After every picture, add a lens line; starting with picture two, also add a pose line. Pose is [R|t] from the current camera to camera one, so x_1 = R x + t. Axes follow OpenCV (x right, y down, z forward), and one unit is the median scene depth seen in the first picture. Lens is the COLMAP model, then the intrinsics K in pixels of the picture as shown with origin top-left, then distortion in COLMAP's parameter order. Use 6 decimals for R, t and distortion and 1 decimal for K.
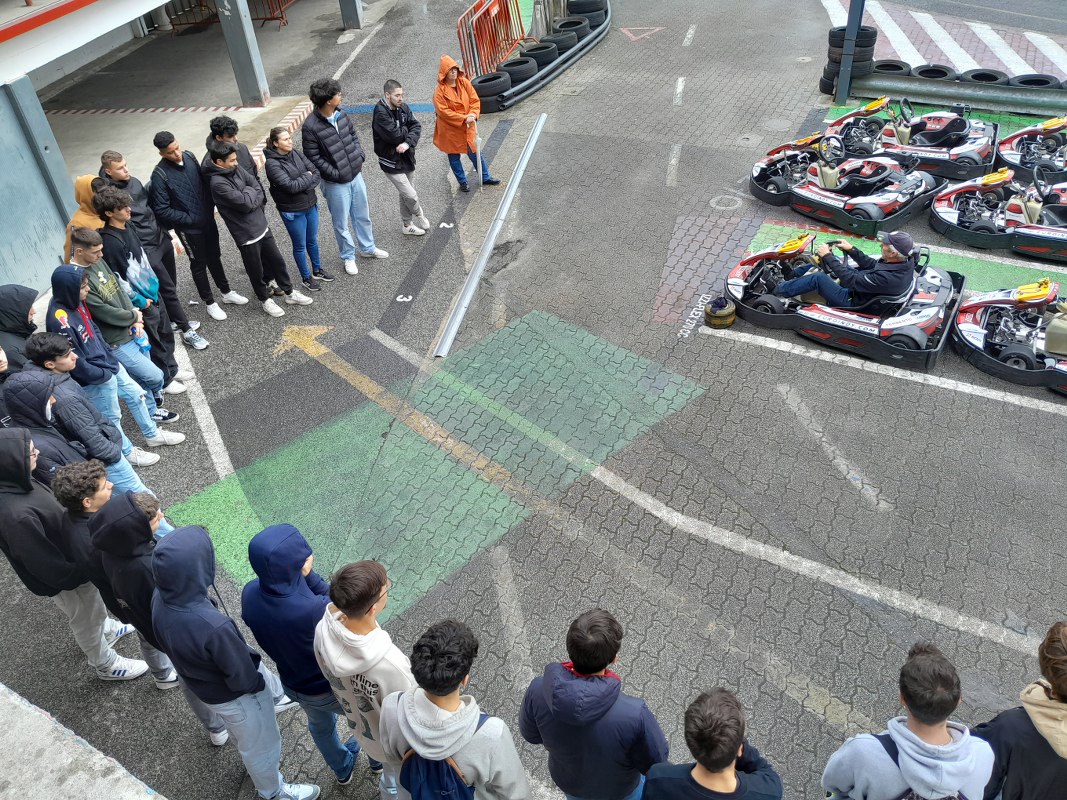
lens RADIAL K [[812.9, 0, 529.5], [0, 812.9, 400.8], [0, 0, 1]] dist [0.096926, -0.180820]
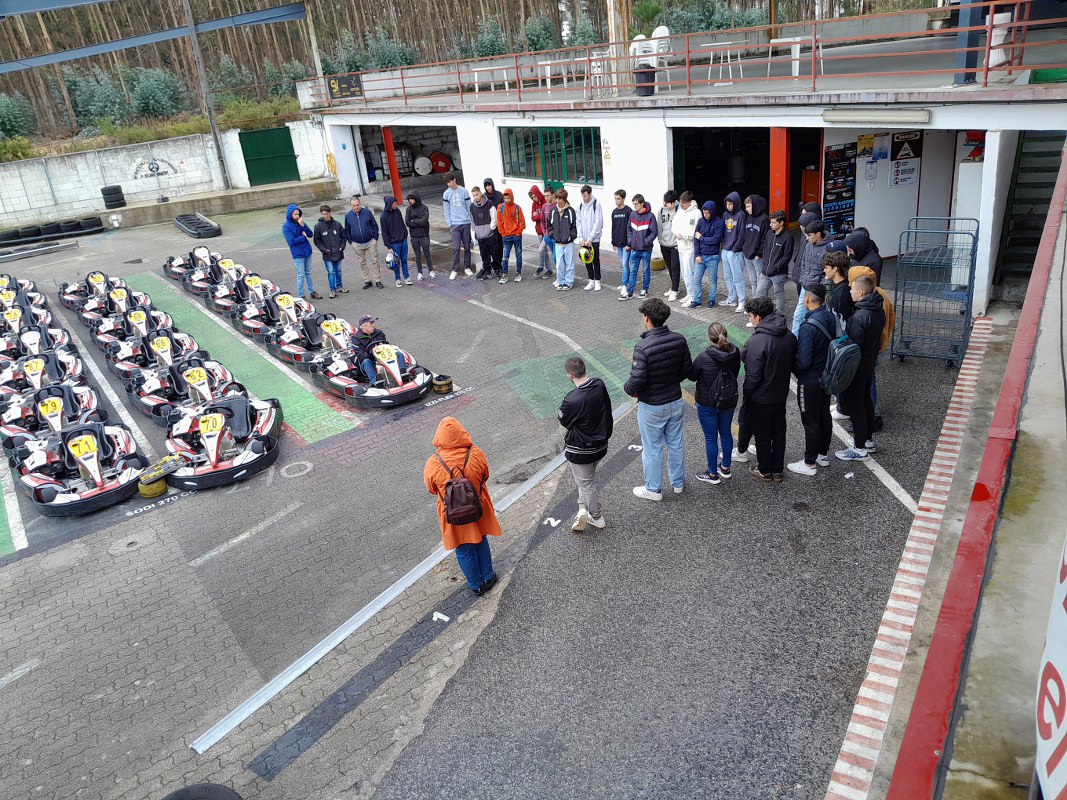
lens RADIAL K [[812.9, 0, 529.5], [0, 812.9, 400.8], [0, 0, 1]] dist [0.096926, -0.180820]
pose [[-0.890327, -0.015399, 0.455060, -0.474880], [0.395209, 0.470180, 0.789139, -0.973111], [-0.226112, 0.882436, -0.412529, 1.298440]]
